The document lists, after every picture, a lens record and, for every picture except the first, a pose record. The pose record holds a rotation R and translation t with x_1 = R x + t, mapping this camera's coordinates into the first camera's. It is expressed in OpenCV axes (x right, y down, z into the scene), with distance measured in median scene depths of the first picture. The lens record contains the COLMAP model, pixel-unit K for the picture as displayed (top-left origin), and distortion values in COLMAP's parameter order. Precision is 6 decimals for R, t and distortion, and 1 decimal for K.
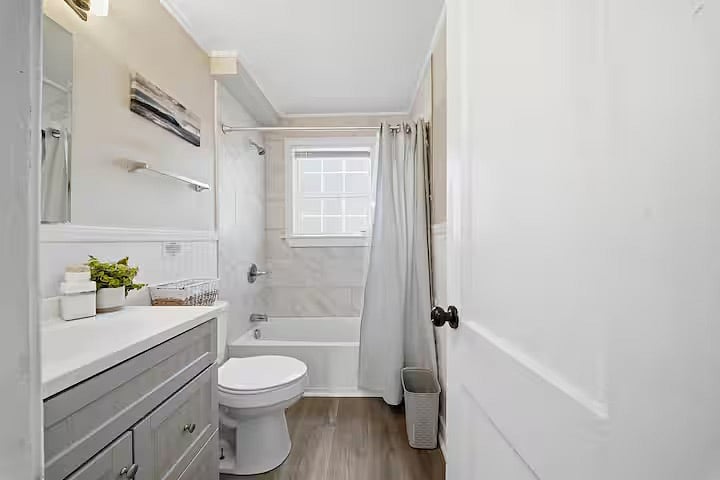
lens RADIAL K [[249.1, 0, 361.8], [0, 249.1, 240.1], [0, 0, 1]] dist [0.004903, -0.005516]
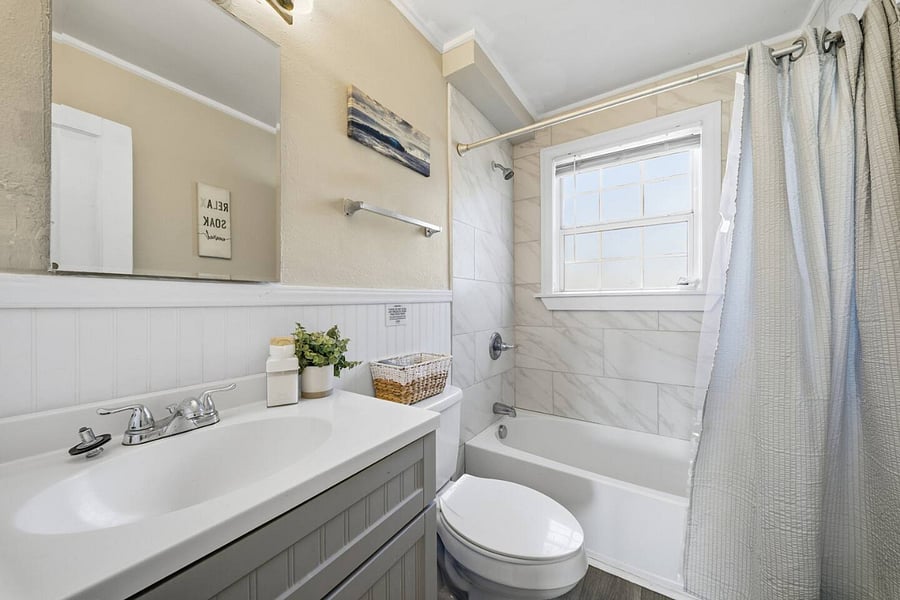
lens RADIAL K [[311.4, 0, 452.2], [0, 311.4, 300.1], [0, 0, 1]] dist [0.004903, -0.005516]
pose [[0.842554, 0.003668, -0.538599, -0.097596], [0.000119, 0.999976, 0.006996, -0.011263], [0.538612, -0.005959, 0.842533, 0.278450]]
